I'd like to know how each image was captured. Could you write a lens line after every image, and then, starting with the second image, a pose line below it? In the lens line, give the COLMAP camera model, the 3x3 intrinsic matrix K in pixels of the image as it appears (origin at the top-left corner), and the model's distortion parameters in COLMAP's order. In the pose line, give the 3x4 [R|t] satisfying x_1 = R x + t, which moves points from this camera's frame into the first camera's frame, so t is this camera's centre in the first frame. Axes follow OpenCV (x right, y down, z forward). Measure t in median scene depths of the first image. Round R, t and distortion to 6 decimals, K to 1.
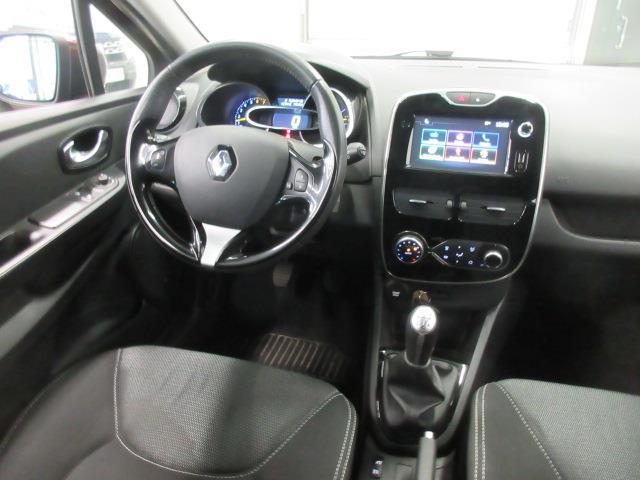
lens RADIAL K [[476.0, 0, 323.9], [0, 476.0, 243.4], [0, 0, 1]] dist [0.018934, 0.002831]
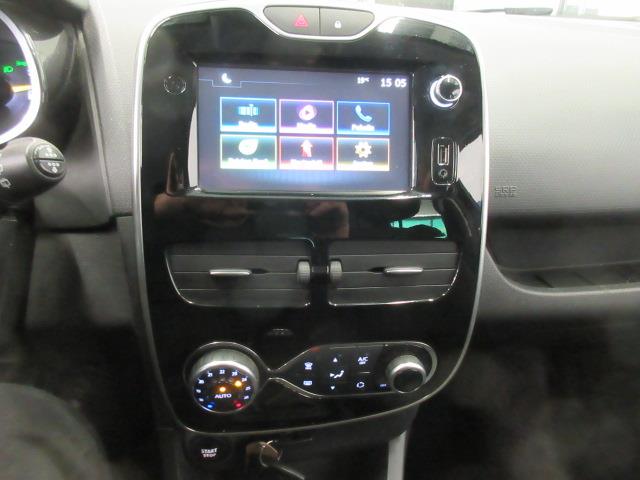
lens RADIAL K [[476.0, 0, 324.2], [0, 476.0, 236.6], [0, 0, 1]] dist [0.018934, 0.002831]
pose [[0.922893, -0.127828, 0.363219, 0.126136], [0.120533, 0.991787, 0.042780, -0.127270], [-0.365704, 0.004299, 0.930721, 0.583764]]
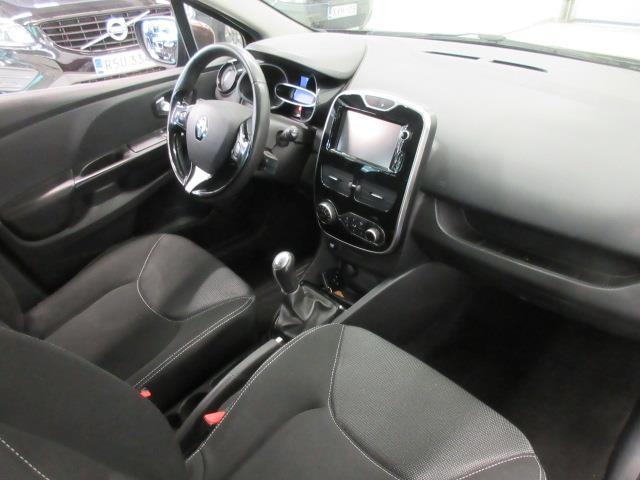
lens RADIAL K [[473.5, 0, 319.5], [0, 473.5, 241.0], [0, 0, 1]] dist [-0.009774, -0.001229]
pose [[0.858002, 0.253159, -0.446926, 0.780356], [-0.188984, 0.964660, 0.183619, -0.151079], [0.477616, -0.073084, 0.875524, -0.150974]]
